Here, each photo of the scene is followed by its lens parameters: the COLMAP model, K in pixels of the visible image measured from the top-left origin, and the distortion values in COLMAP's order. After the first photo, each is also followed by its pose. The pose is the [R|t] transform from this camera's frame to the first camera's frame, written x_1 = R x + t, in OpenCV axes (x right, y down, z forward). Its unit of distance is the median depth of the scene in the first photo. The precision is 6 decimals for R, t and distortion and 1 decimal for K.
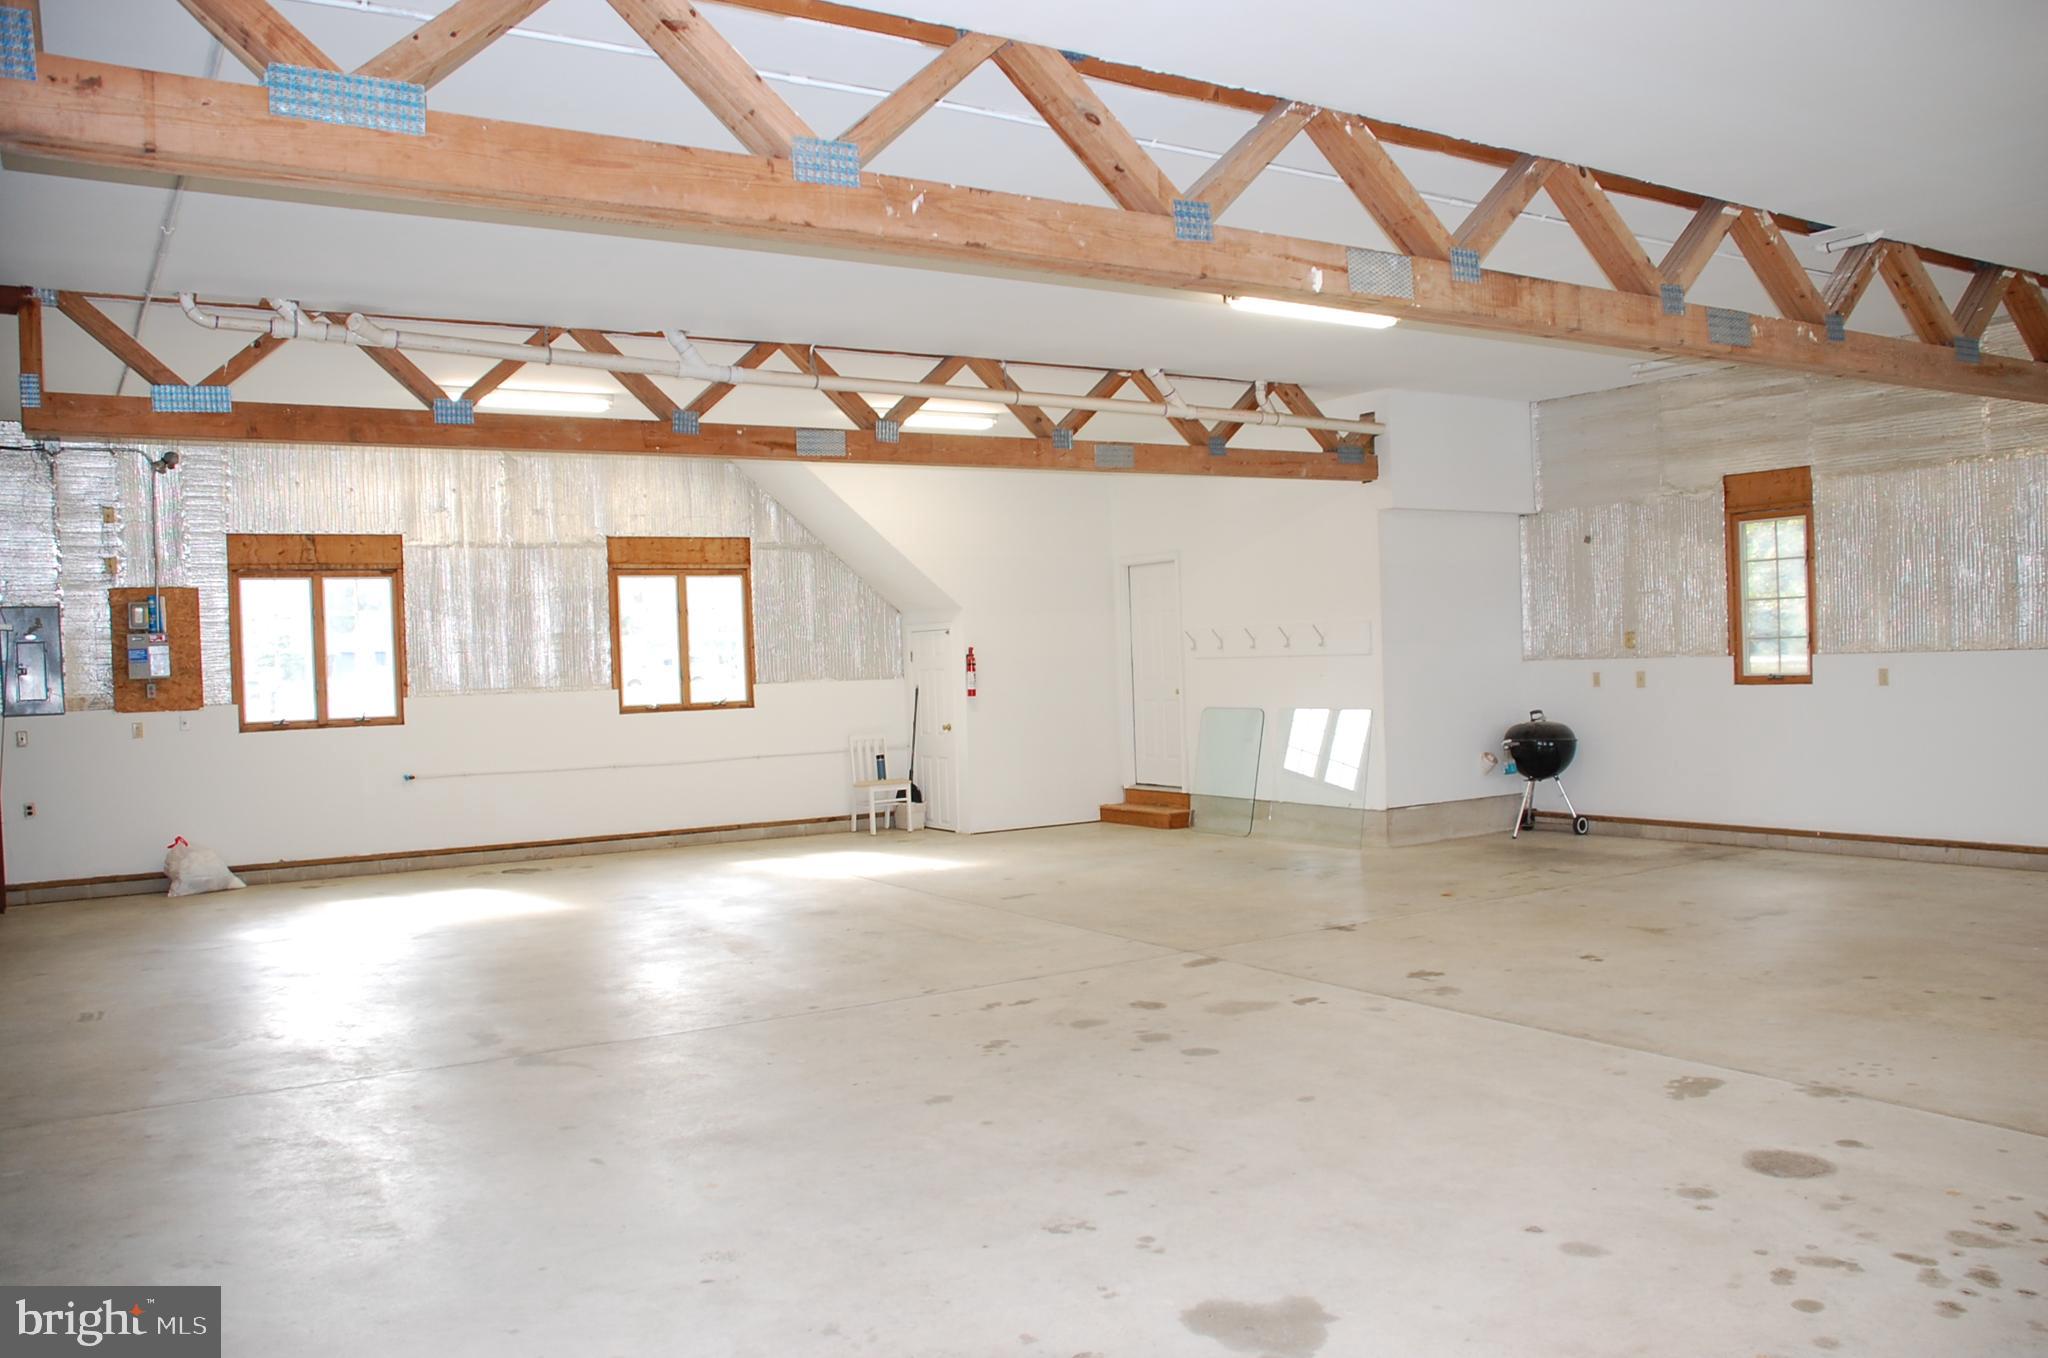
lens RADIAL K [[1620.3, 0, 1034.7], [0, 1620.3, 686.7], [0, 0, 1]] dist [-0.165204, 0.124854]
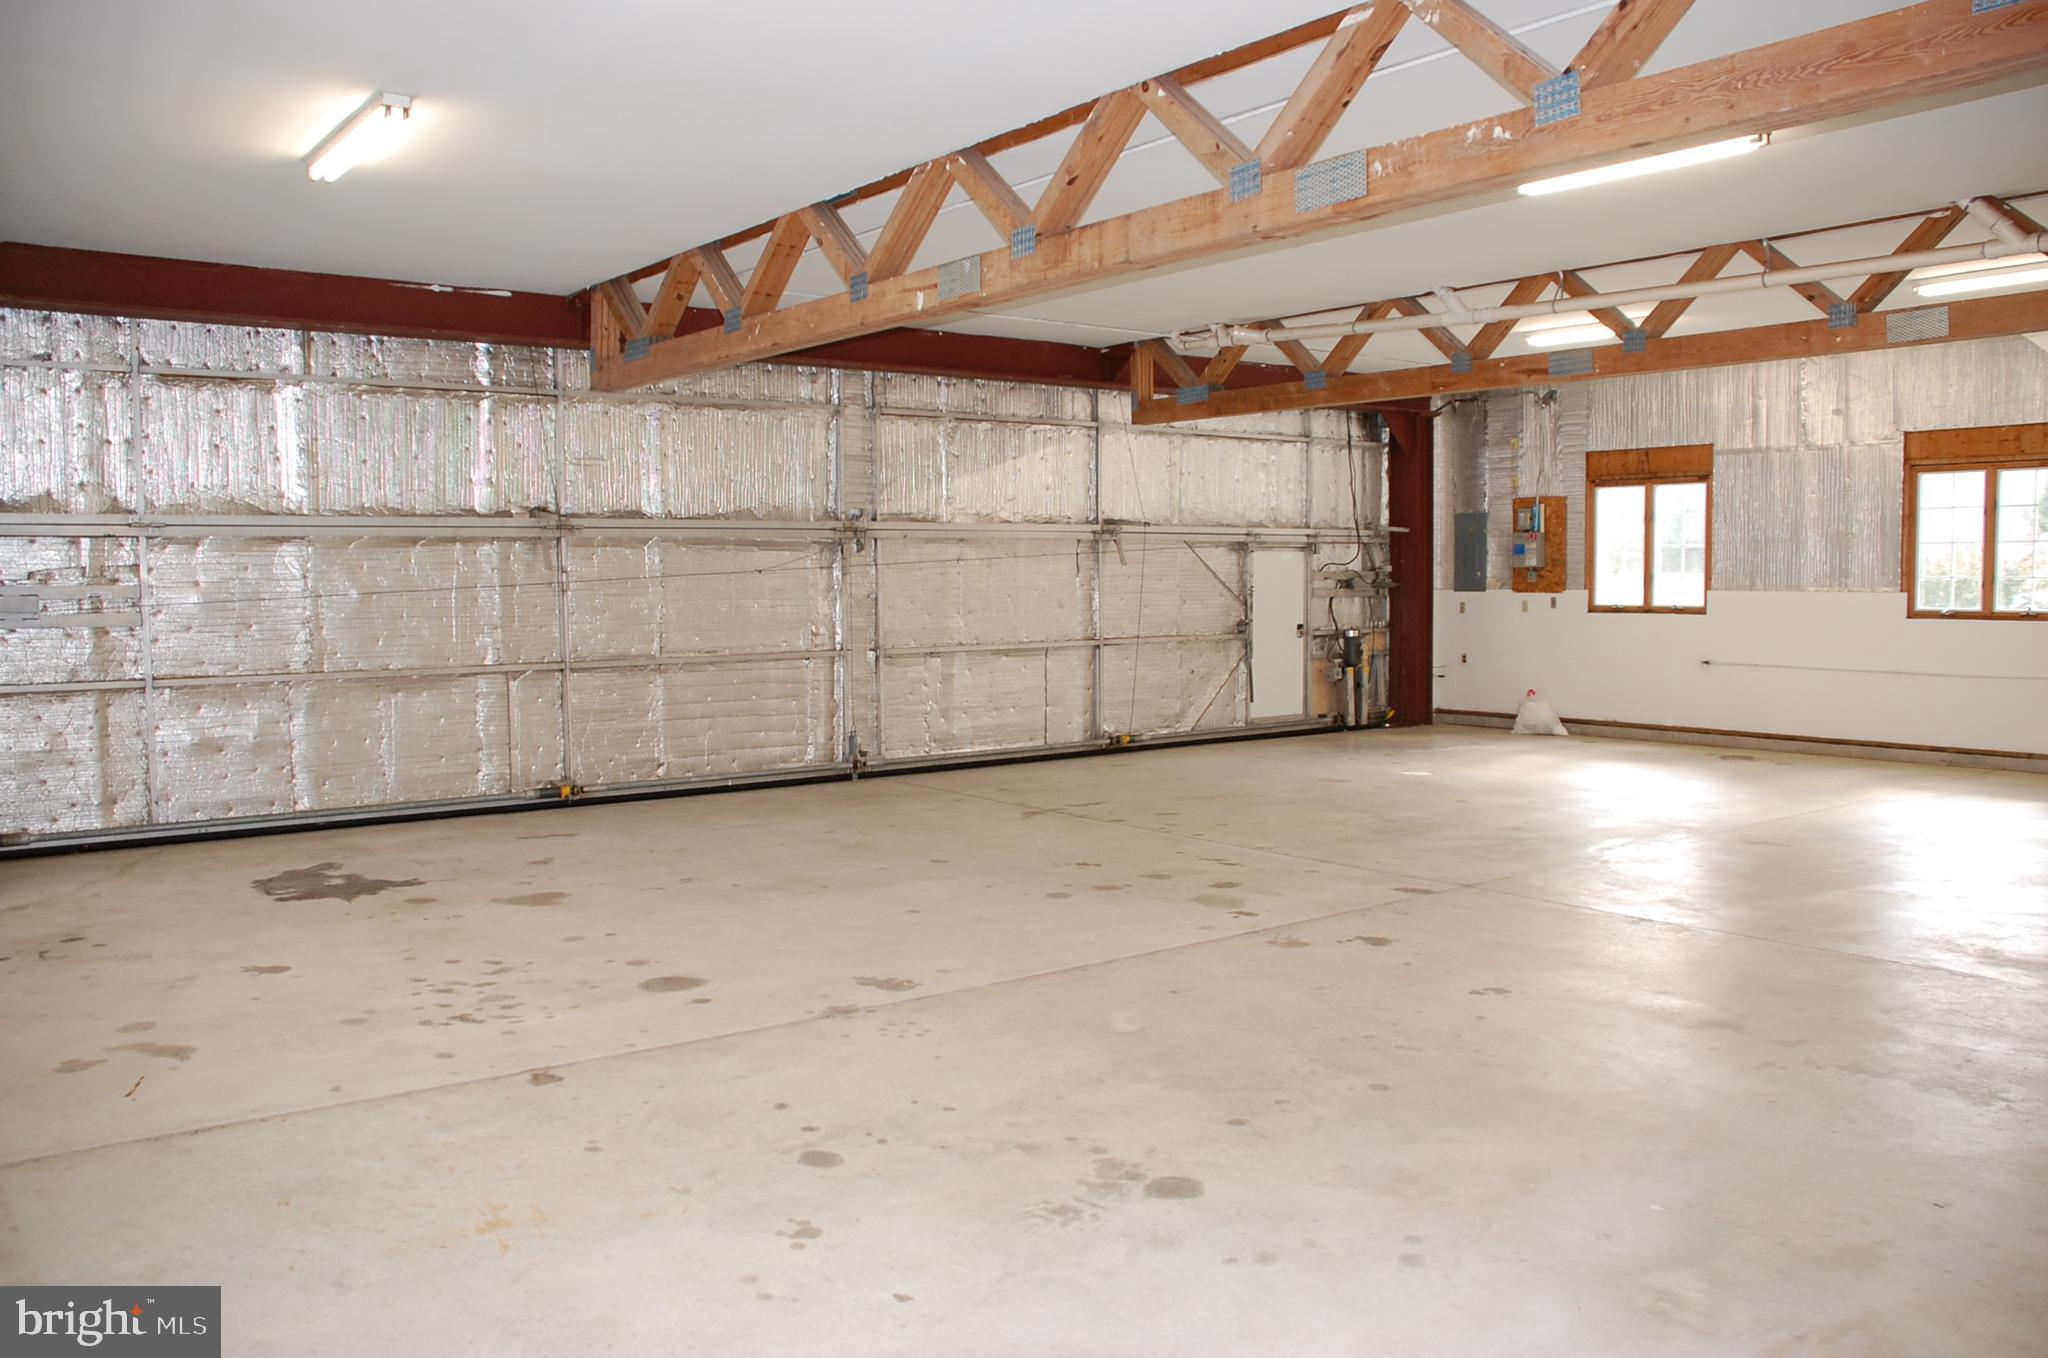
lens RADIAL K [[1620.3, 0, 1034.7], [0, 1620.3, 686.7], [0, 0, 1]] dist [-0.165204, 0.124854]
pose [[0.075839, 0.101908, -0.991899, 0.788506], [-0.010618, 0.994790, 0.101393, -0.038942], [0.997064, 0.002842, 0.076525, 0.514404]]
